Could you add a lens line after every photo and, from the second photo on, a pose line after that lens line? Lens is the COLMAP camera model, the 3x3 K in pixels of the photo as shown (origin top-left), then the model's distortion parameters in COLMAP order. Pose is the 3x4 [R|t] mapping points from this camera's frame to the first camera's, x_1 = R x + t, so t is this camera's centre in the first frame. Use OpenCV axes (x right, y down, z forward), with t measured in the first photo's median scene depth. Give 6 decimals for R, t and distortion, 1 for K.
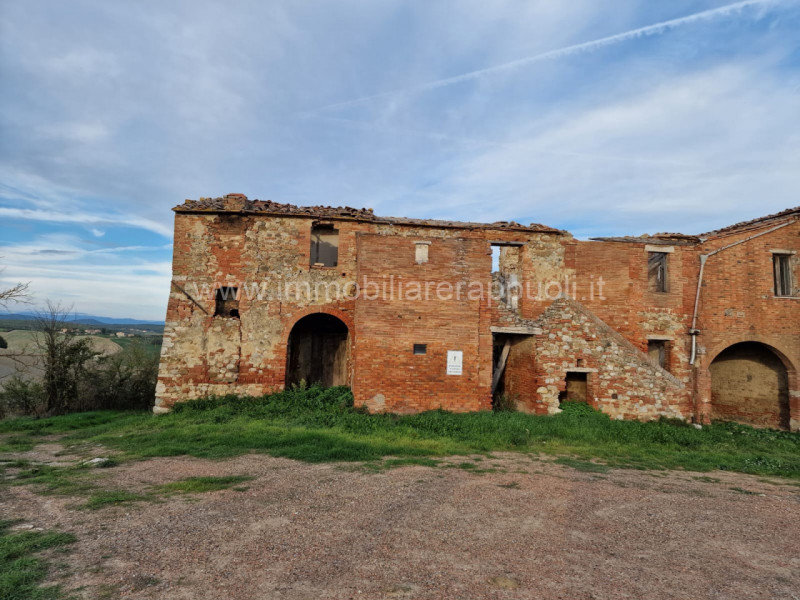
lens RADIAL K [[524.9, 0, 403.8], [0, 524.9, 290.3], [0, 0, 1]] dist [0.081805, -0.062959]
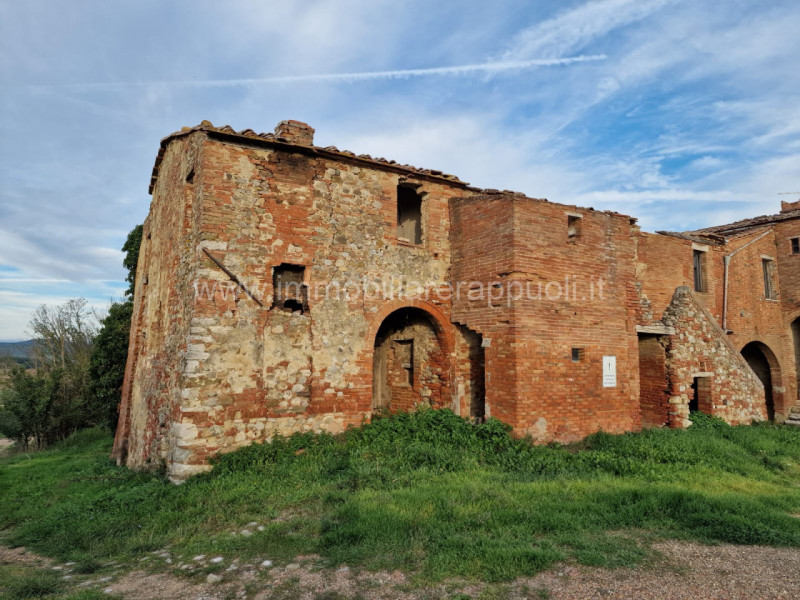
lens RADIAL K [[524.9, 0, 387.0], [0, 524.9, 291.1], [0, 0, 1]] dist [0.081805, -0.062959]
pose [[0.916989, 0.025605, 0.398090, -0.481727], [-0.016587, 0.999522, -0.026082, 0.041464], [-0.398567, 0.017313, 0.916976, 0.371615]]
